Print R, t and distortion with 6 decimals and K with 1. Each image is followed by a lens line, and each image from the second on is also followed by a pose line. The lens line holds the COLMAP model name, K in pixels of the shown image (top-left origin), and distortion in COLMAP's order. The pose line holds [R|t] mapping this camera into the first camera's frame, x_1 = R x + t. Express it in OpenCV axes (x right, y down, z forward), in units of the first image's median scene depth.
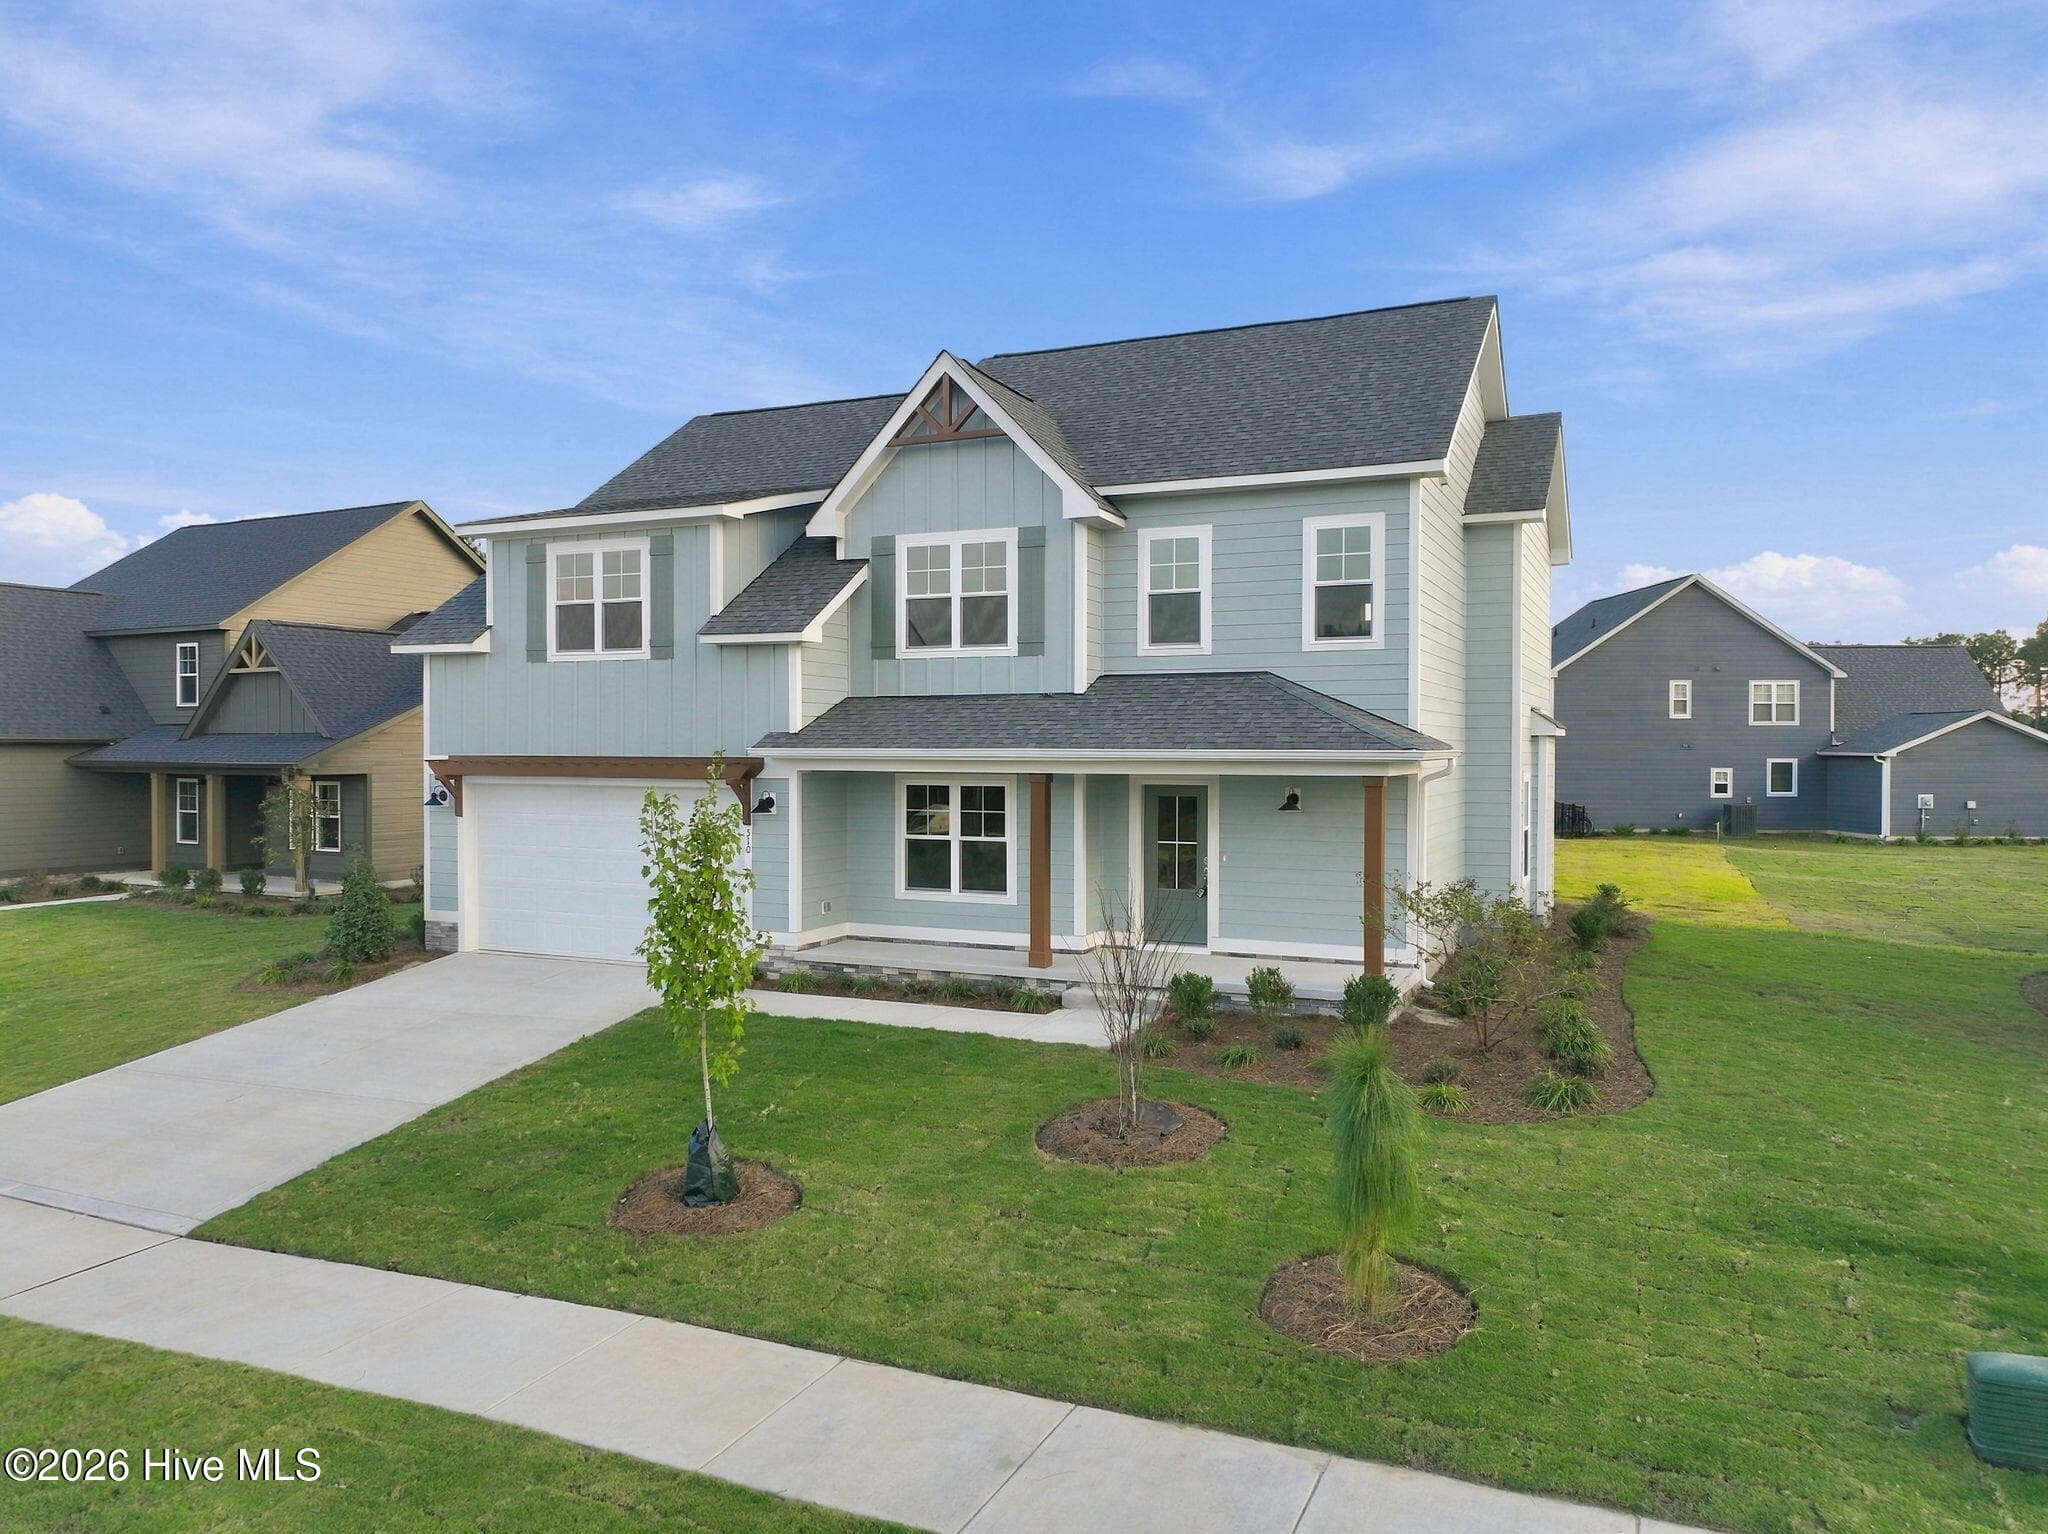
lens RADIAL K [[1440.0, 0, 1023.5], [0, 1440.0, 758.2], [0, 0, 1]] dist [-0.001366, 0.009849]
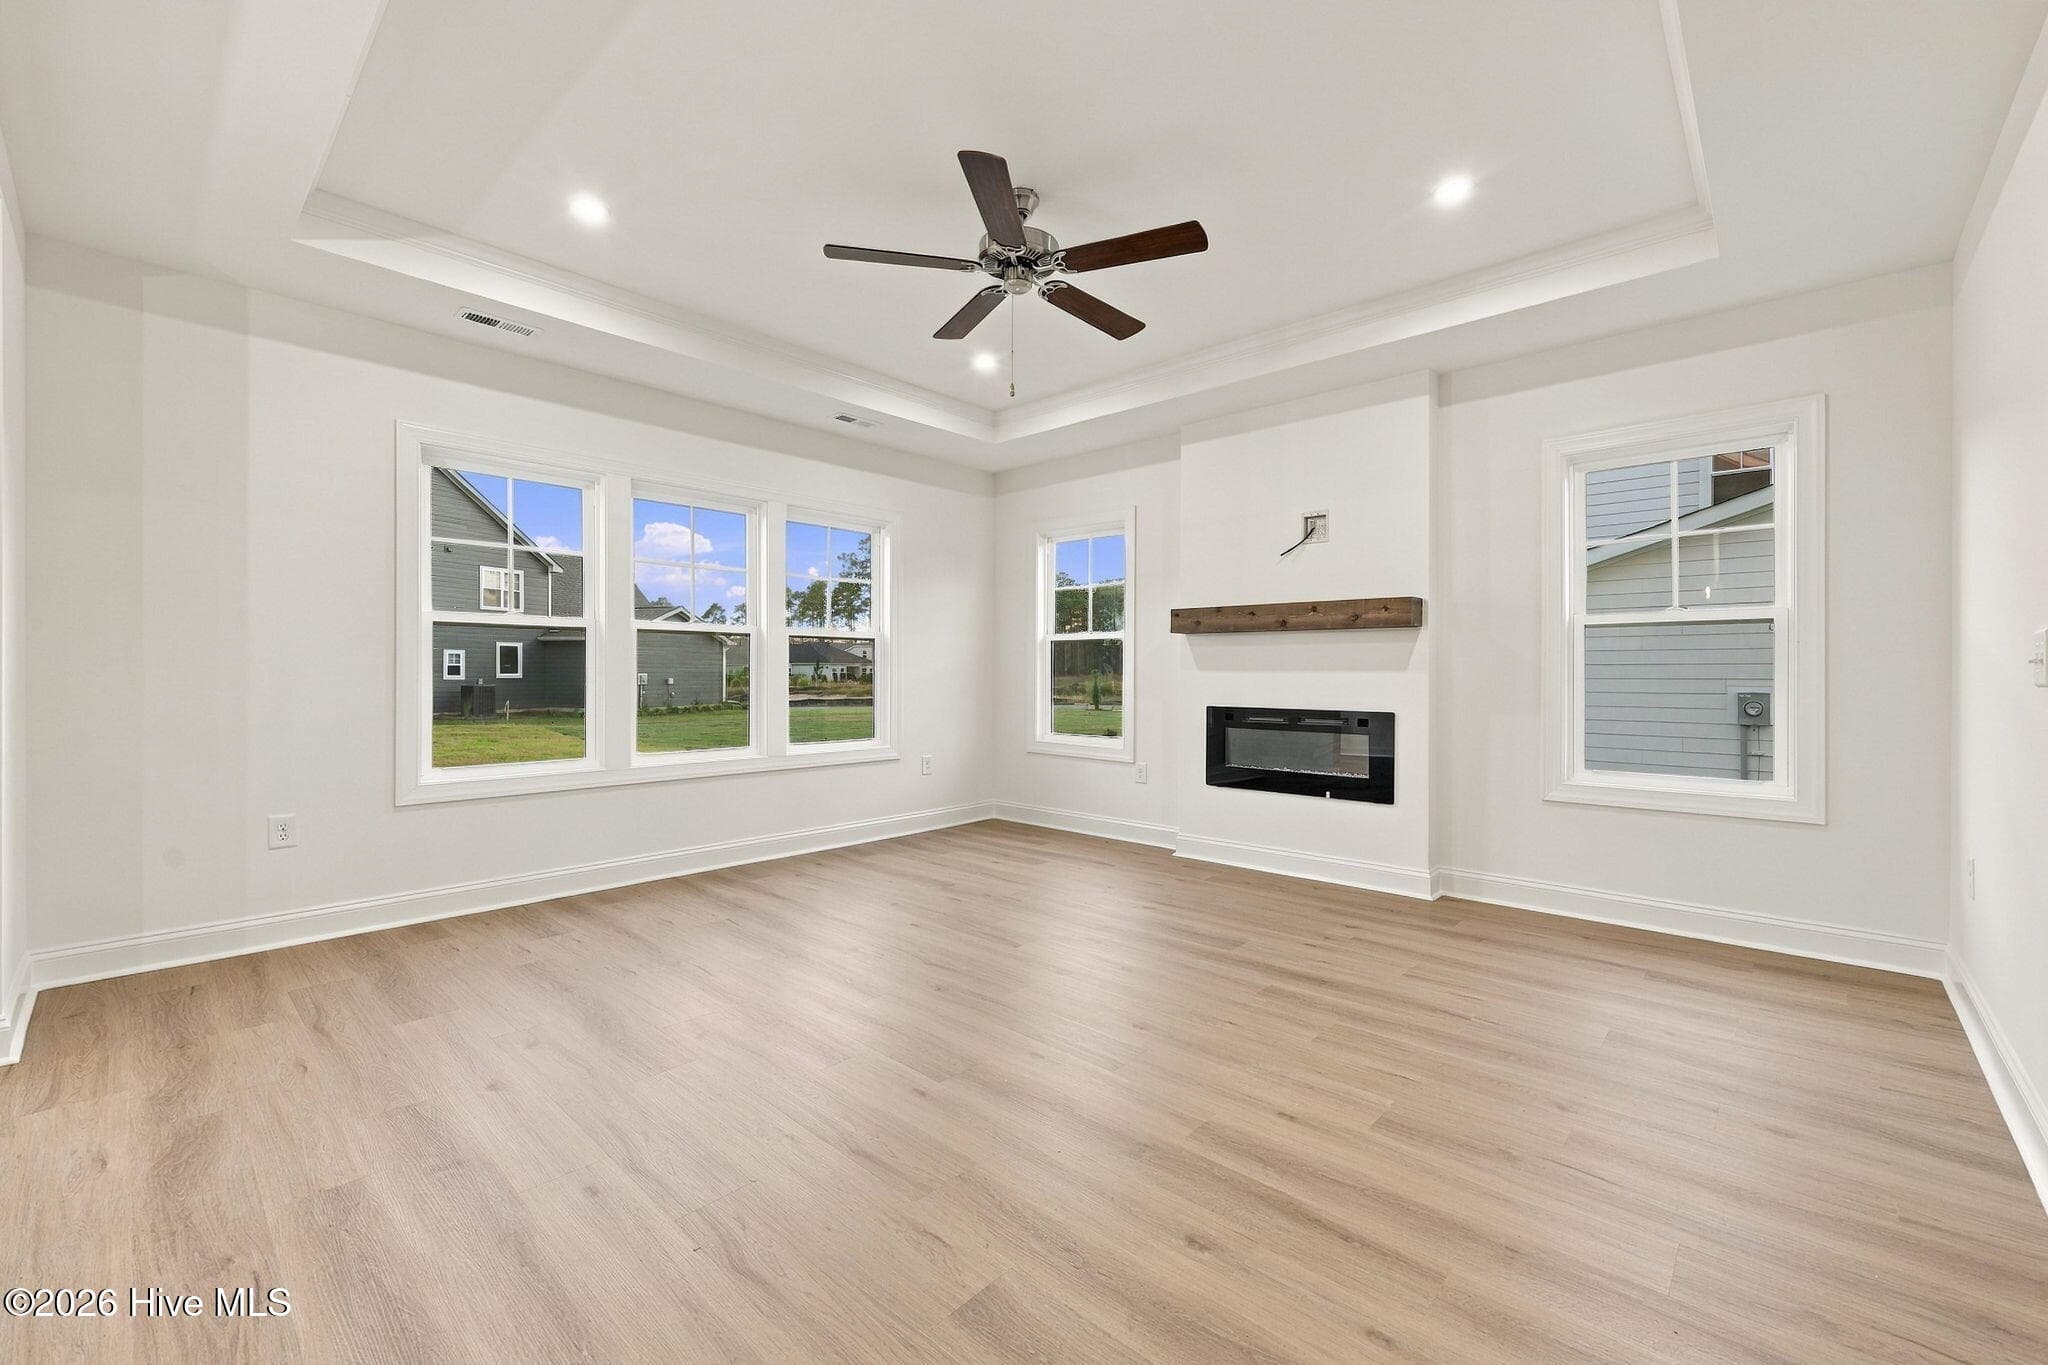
lens RADIAL K [[831.5, 0, 1031.2], [0, 831.5, 678.7], [0, 0, 1]] dist [0.000898, 0.000234]
pose [[0.310756, -0.008734, 0.950450, 0.162694], [0.005306, 0.999958, 0.007454, 0.067526], [-0.950475, 0.002726, 0.310789, 1.205761]]
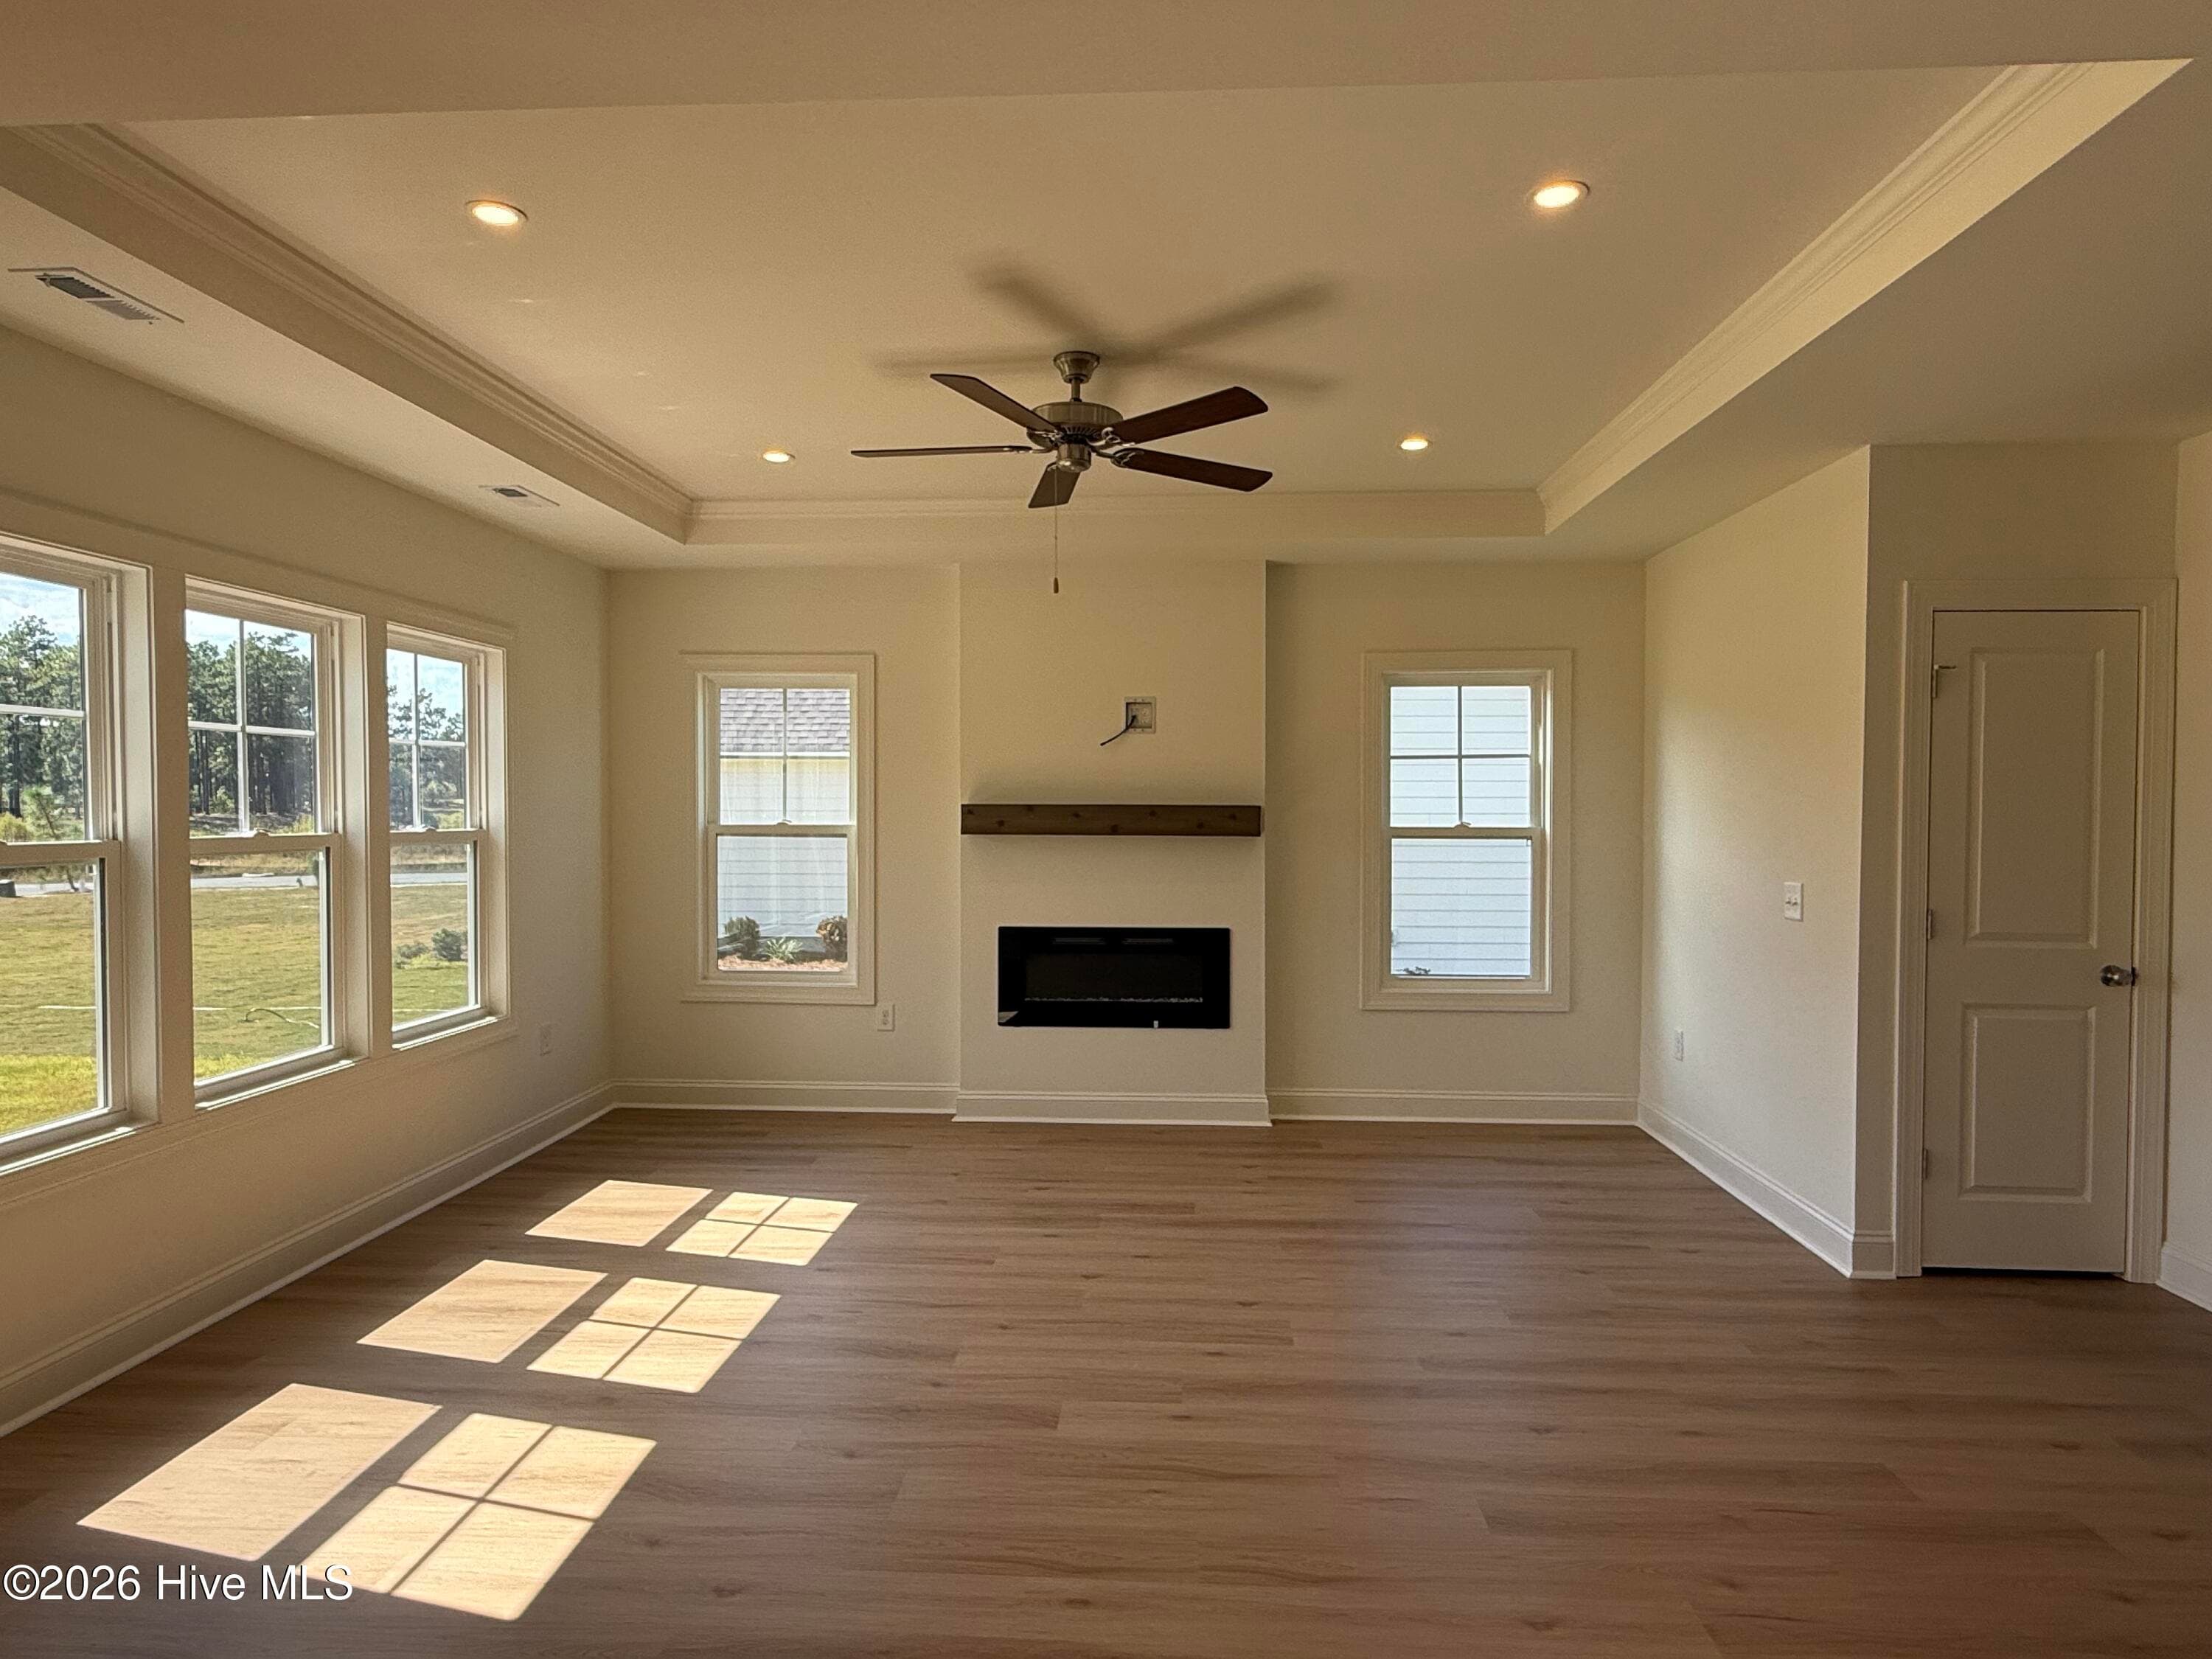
lens RADIAL K [[1292.1, 0, 1106.0], [0, 1292.1, 829.5], [0, 0, 1]] dist [0.000008, 0.000977]
pose [[-0.352013, -0.016620, 0.935848, 0.119234], [0.005430, 0.999789, 0.019798, 0.048211], [-0.935980, 0.012051, -0.351848, 1.321698]]
